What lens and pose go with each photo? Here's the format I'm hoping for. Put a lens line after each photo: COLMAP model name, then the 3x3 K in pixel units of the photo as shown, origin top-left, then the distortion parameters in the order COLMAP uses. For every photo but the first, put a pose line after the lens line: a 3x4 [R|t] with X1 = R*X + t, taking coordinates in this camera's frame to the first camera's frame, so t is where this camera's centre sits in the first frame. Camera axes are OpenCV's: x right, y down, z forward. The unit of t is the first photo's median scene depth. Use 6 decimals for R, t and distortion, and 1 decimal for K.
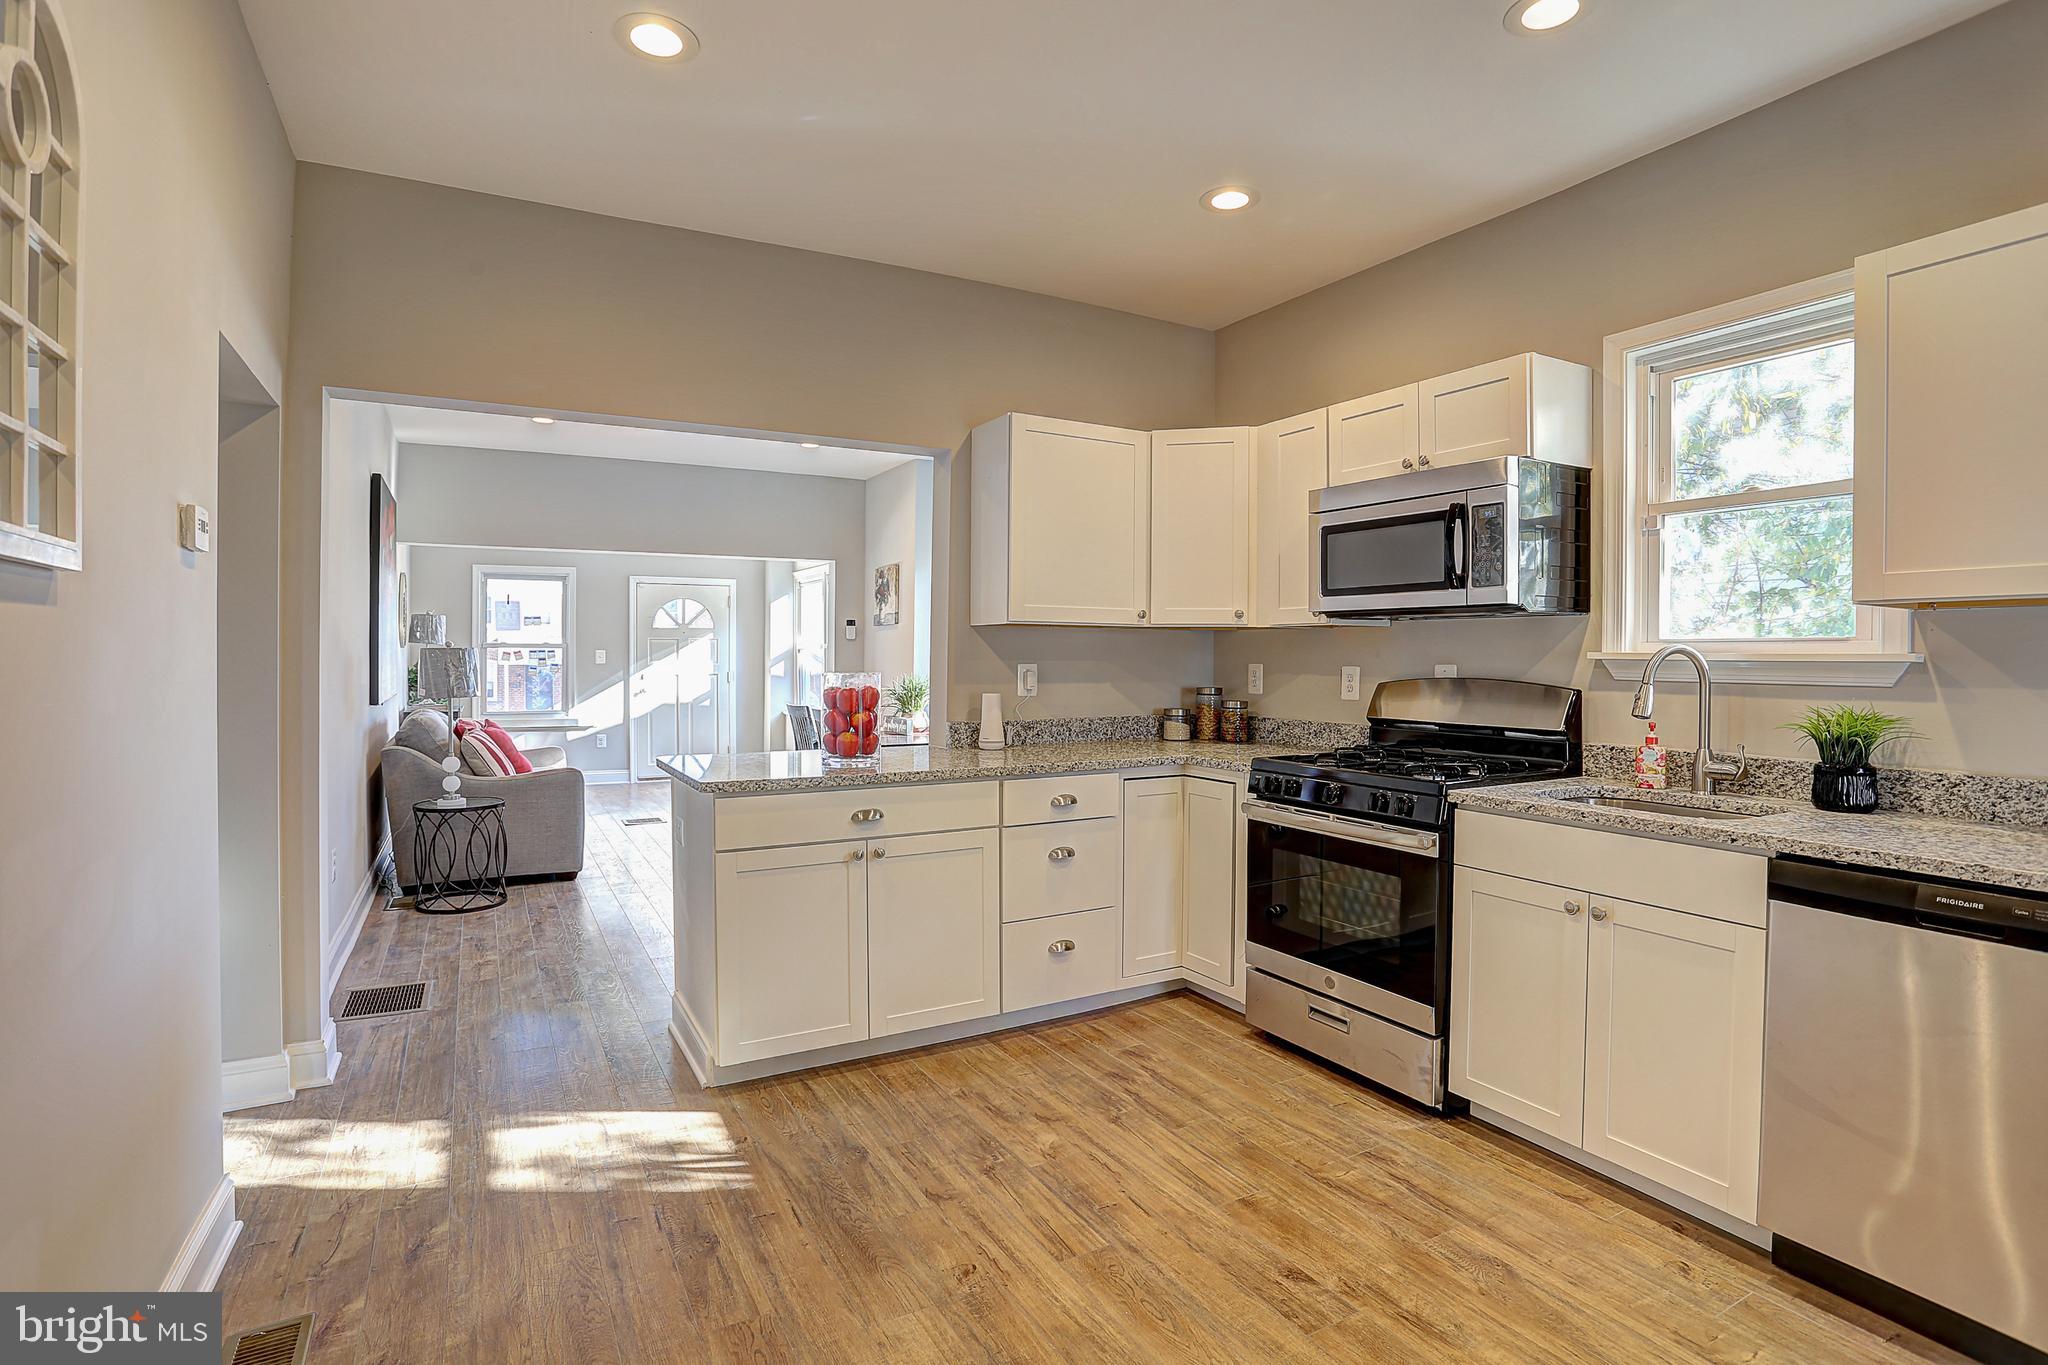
lens RADIAL K [[1022.4, 0, 1017.8], [0, 1022.4, 668.9], [0, 0, 1]] dist [-0.038084, 0.015542]
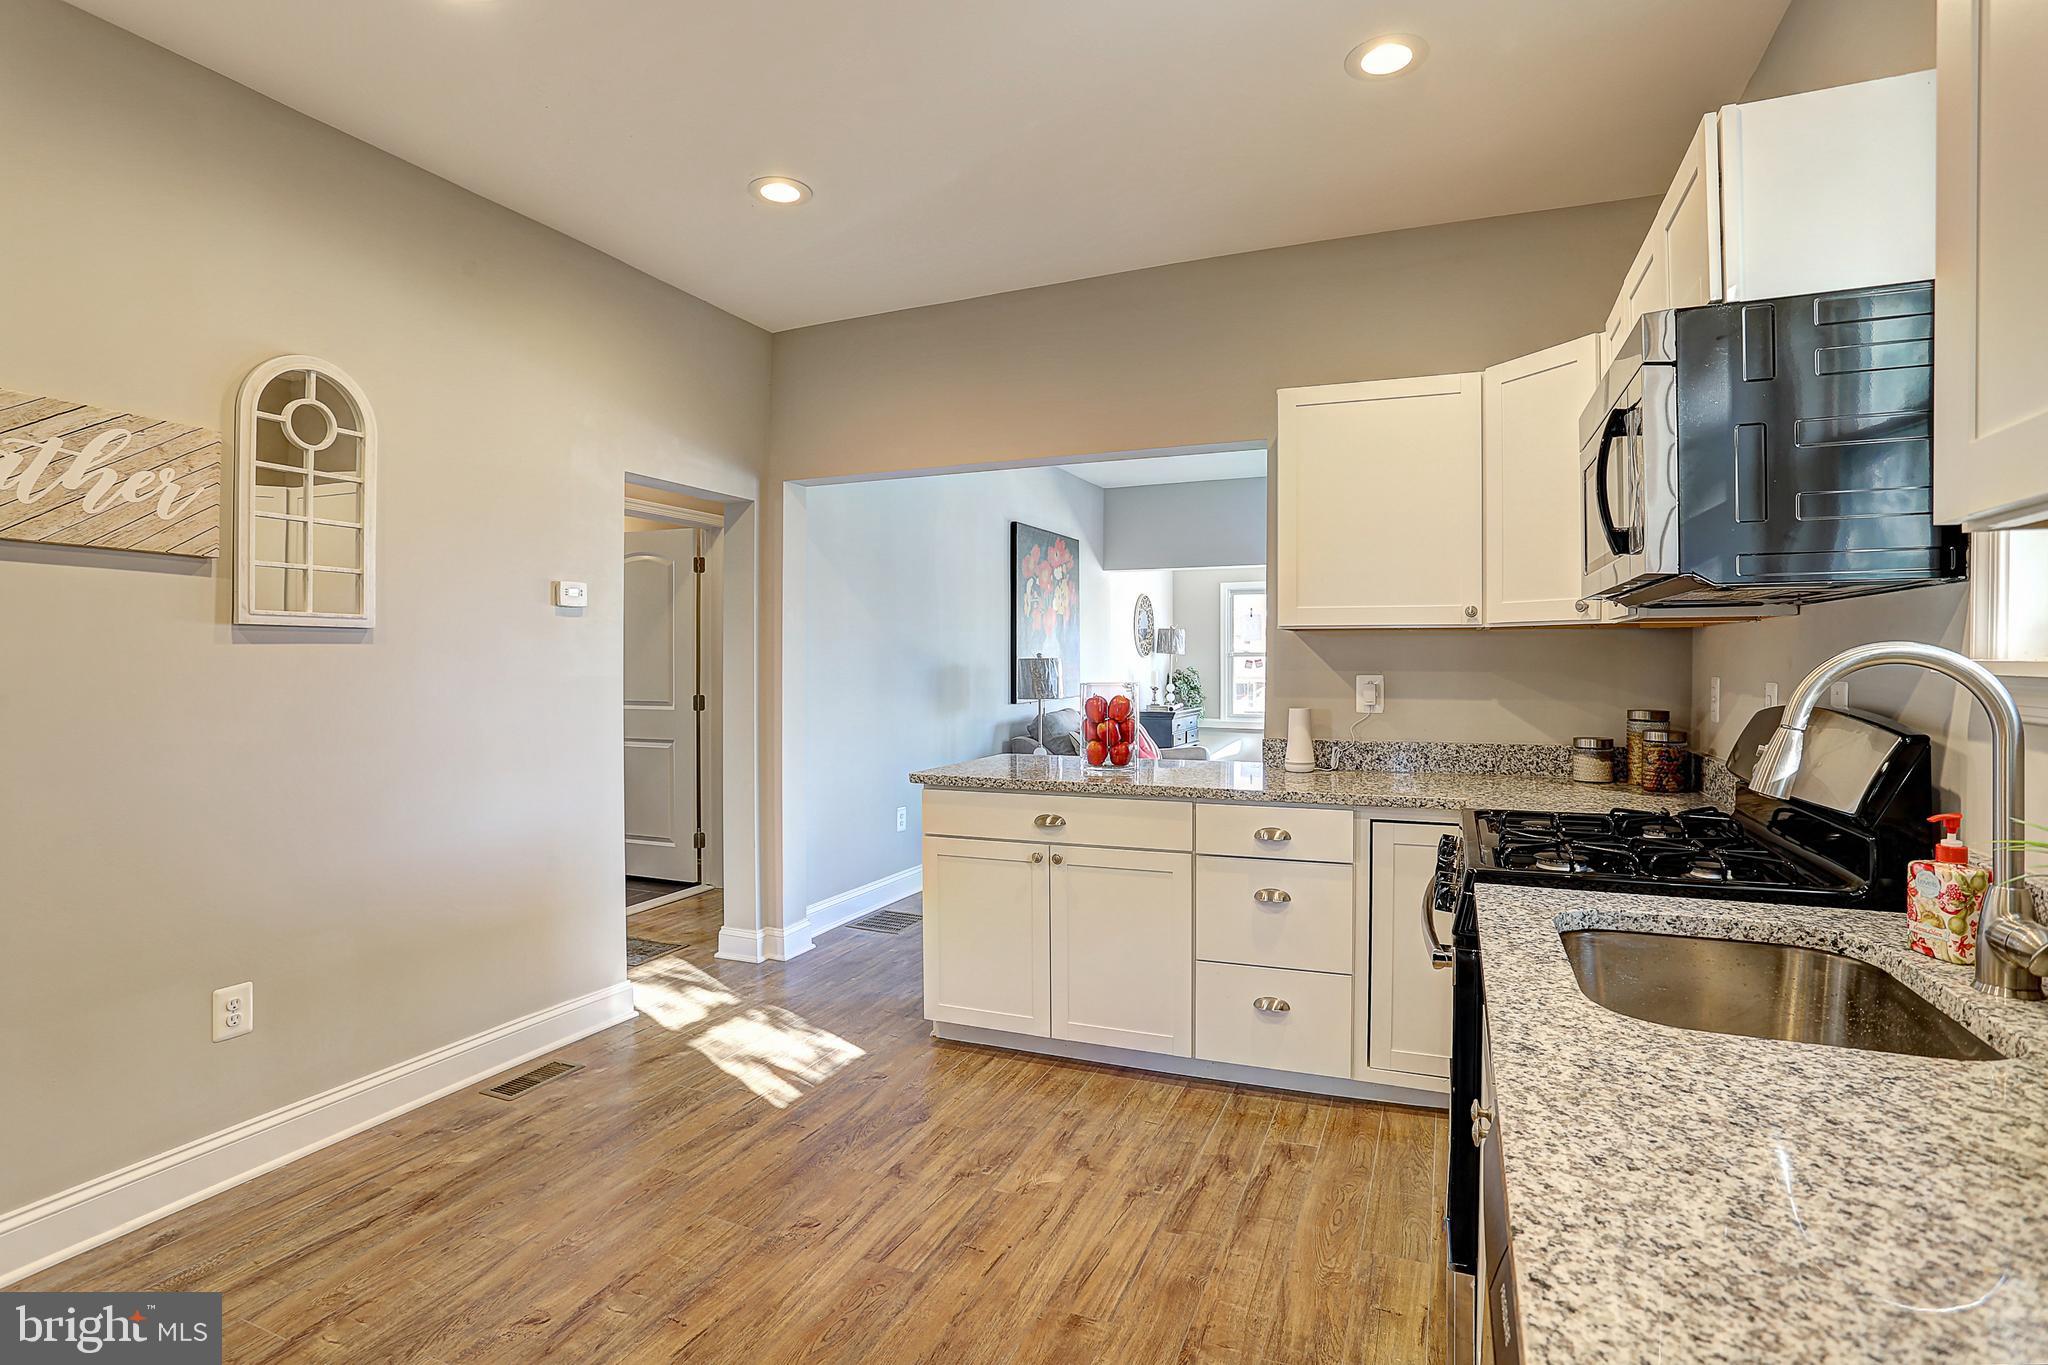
lens RADIAL K [[1022.4, 0, 1017.9], [0, 1022.4, 662.2], [0, 0, 1]] dist [-0.038084, 0.015542]
pose [[0.609024, -0.002603, -0.793148, 0.583268], [-0.006222, 0.999948, -0.008059, -0.007980], [0.793128, 0.009843, 0.608976, 0.302281]]
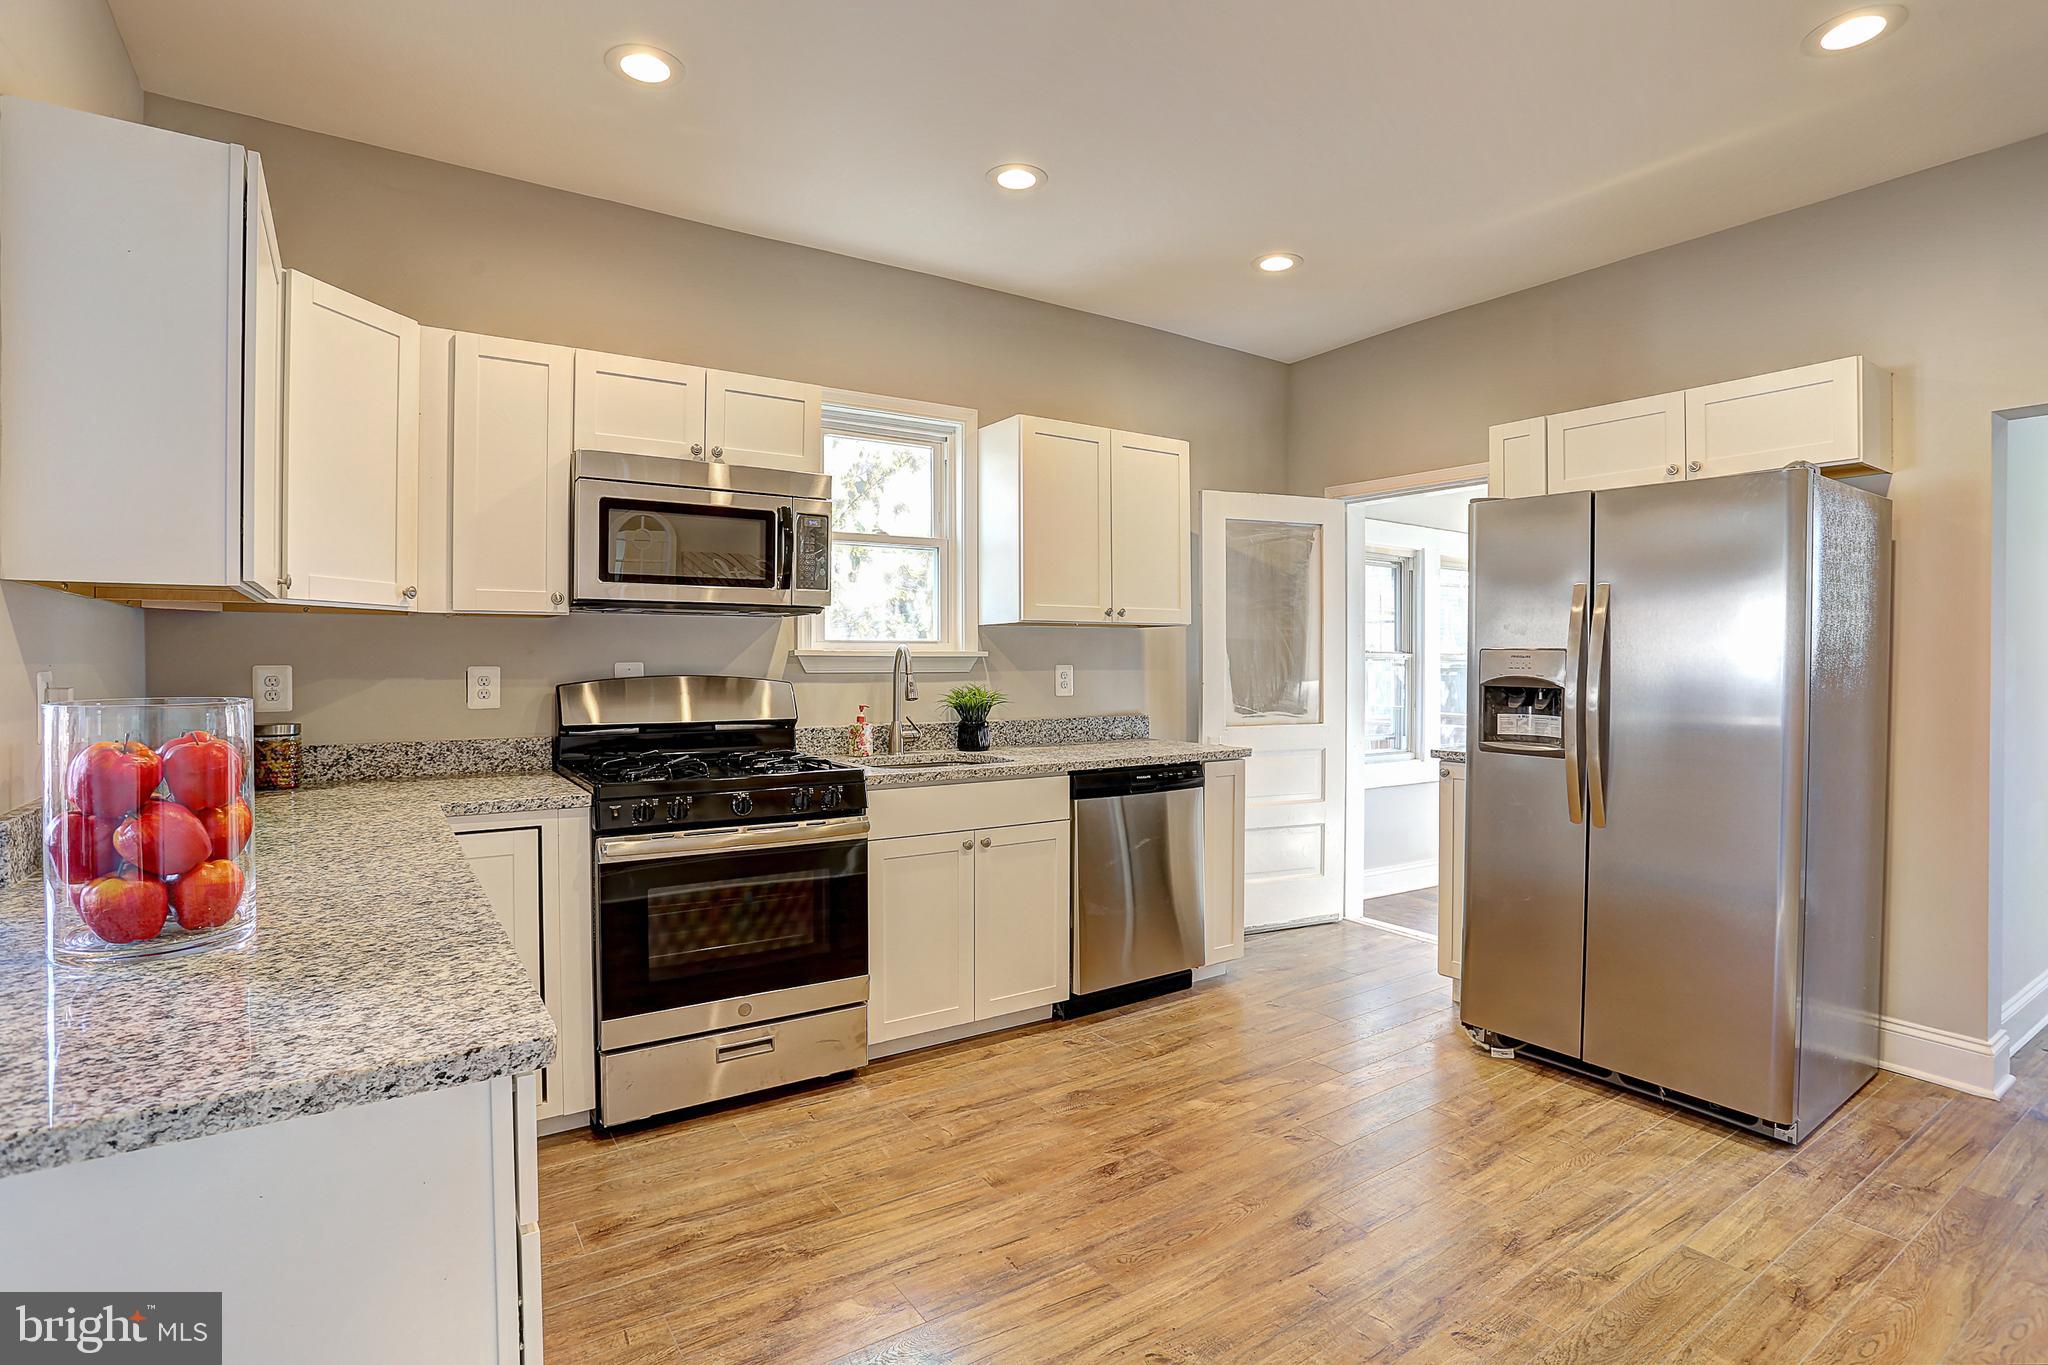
lens RADIAL K [[1022.4, 0, 1035.5], [0, 1022.4, 668.2], [0, 0, 1]] dist [-0.038084, 0.015542]
pose [[-0.095298, -0.017050, 0.995303, -0.541454], [0.009739, 0.999789, 0.018060, -0.011826], [-0.995401, 0.011415, -0.095112, 0.712572]]
